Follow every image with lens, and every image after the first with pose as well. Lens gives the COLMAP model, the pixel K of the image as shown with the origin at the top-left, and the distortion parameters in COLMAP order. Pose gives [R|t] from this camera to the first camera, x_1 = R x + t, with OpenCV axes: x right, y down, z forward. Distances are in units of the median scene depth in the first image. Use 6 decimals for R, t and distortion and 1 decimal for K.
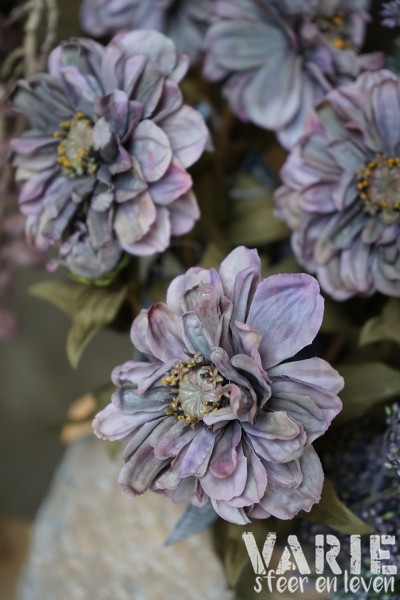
lens RADIAL K [[1254.5, 0, 200.0], [0, 1254.5, 300.0], [0, 0, 1]] dist [-0.014623, 0.046146]
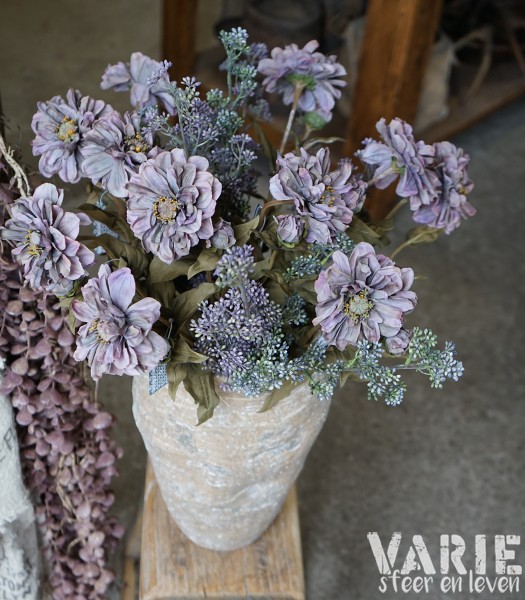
lens RADIAL K [[1015.3, 0, 262.5], [0, 1015.3, 300.0], [0, 0, 1]] dist [0.041400, 0.101624]
pose [[0.921956, -0.344926, -0.176136, 0.593905], [0.355547, 0.934118, 0.031778, 0.062573], [0.153571, -0.091922, 0.983853, -0.788953]]
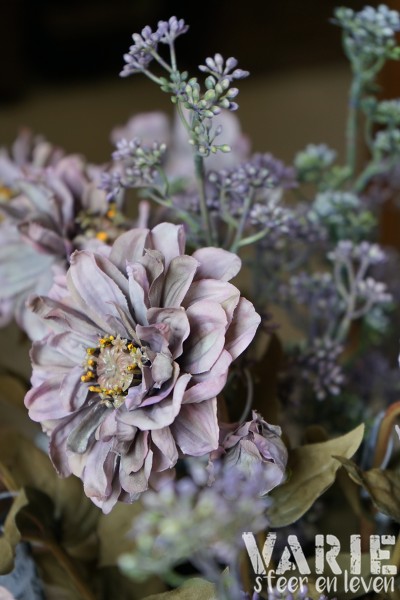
lens RADIAL K [[1254.5, 0, 200.0], [0, 1254.5, 300.0], [0, 0, 1]] dist [-0.014623, 0.046146]
pose [[0.901185, -0.288012, -0.323906, 0.518437], [0.200605, 0.939595, -0.277343, 0.117040], [0.384219, 0.184960, 0.904525, 0.237463]]
